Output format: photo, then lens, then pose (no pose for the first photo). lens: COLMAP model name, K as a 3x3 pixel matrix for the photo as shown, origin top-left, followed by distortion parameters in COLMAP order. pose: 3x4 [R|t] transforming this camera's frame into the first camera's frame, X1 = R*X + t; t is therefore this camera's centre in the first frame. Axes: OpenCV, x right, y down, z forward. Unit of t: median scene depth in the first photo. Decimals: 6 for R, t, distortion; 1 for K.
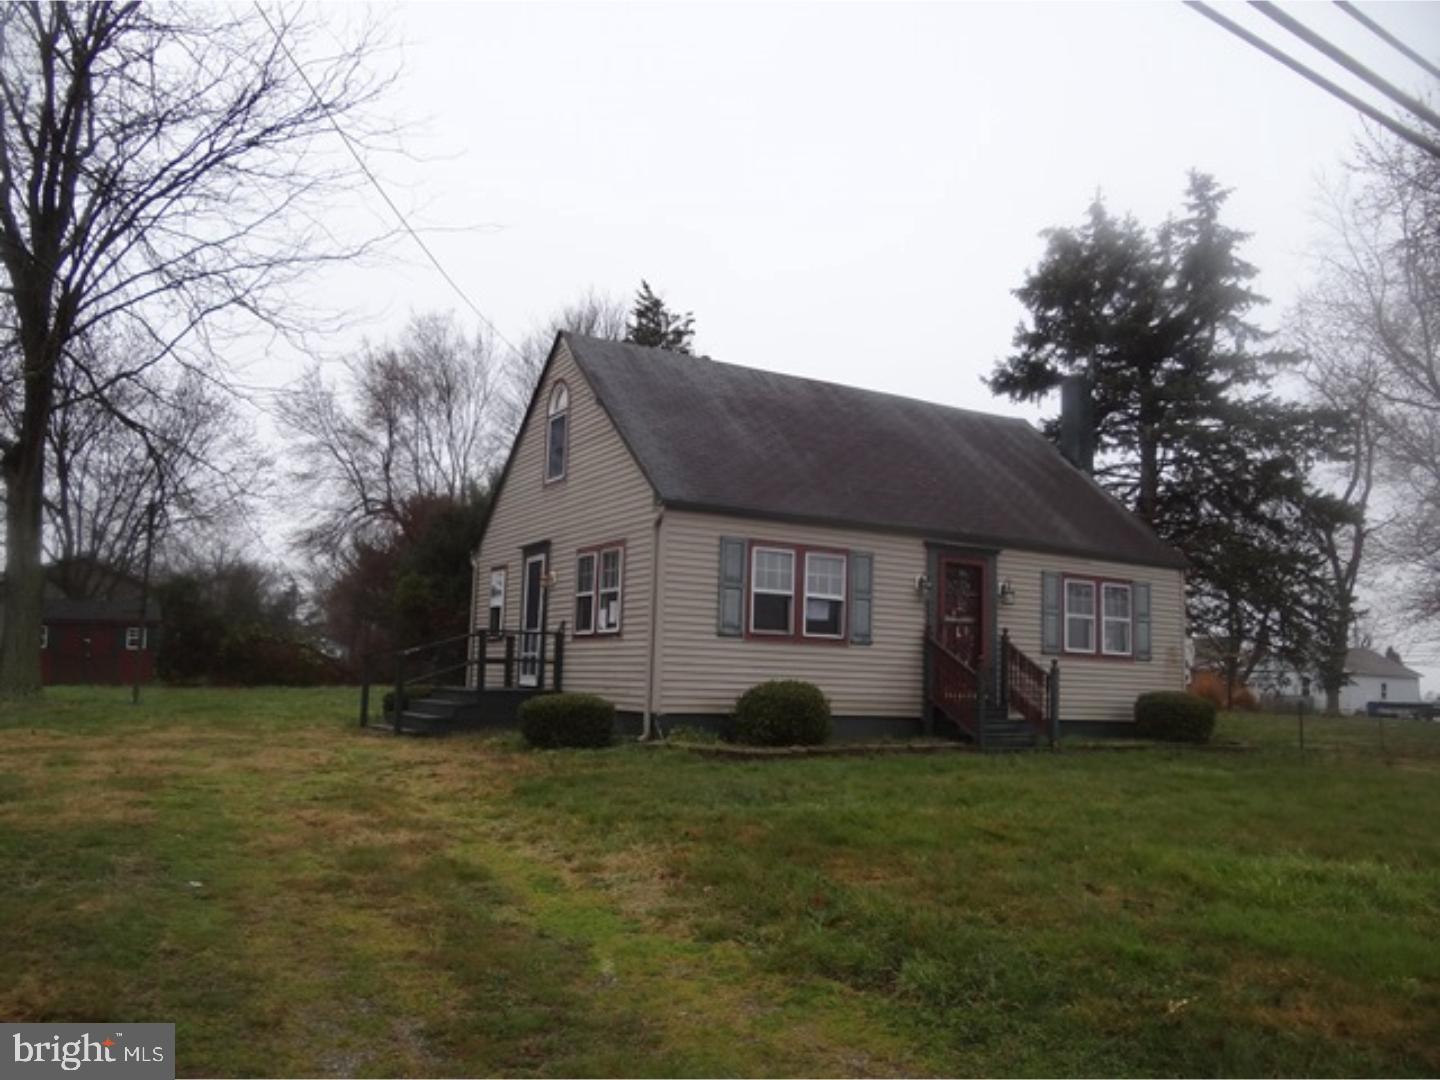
lens RADIAL K [[1127.3, 0, 715.7], [0, 1127.3, 538.7], [0, 0, 1]] dist [-0.011324, -0.015044]
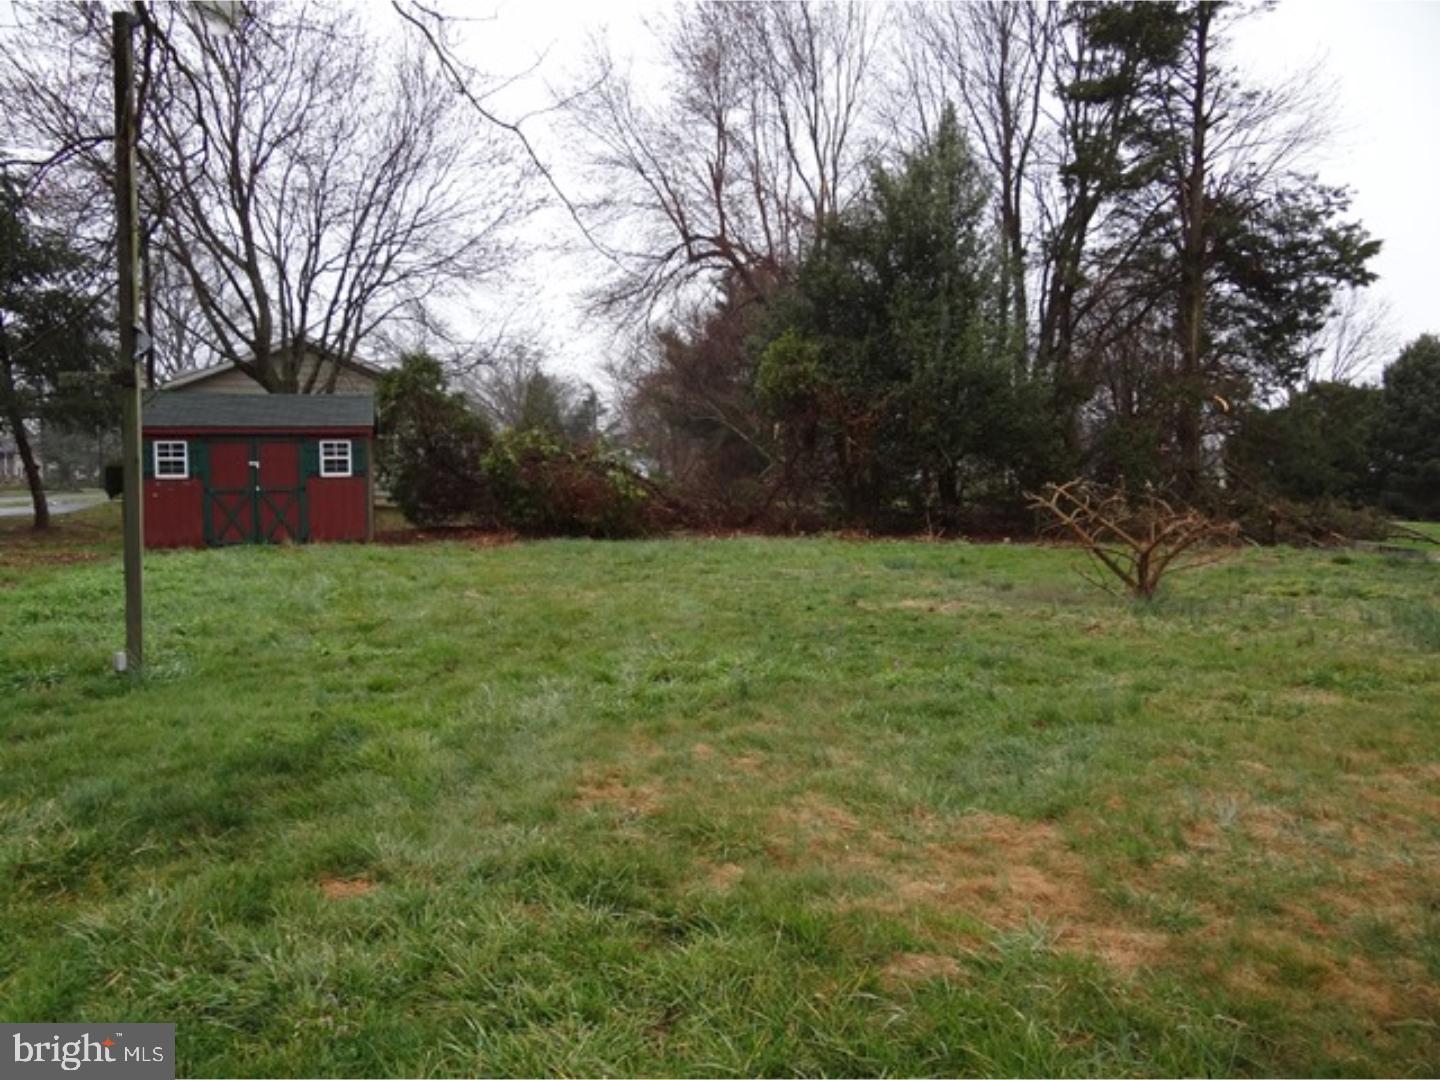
lens RADIAL K [[1127.3, 0, 721.7], [0, 1127.3, 543.2], [0, 0, 1]] dist [-0.011324, -0.015044]
pose [[0.969547, 0.000837, -0.244905, -0.131788], [0.041646, 0.984866, 0.168239, 0.030582], [0.241340, -0.173315, 0.954839, 0.351072]]
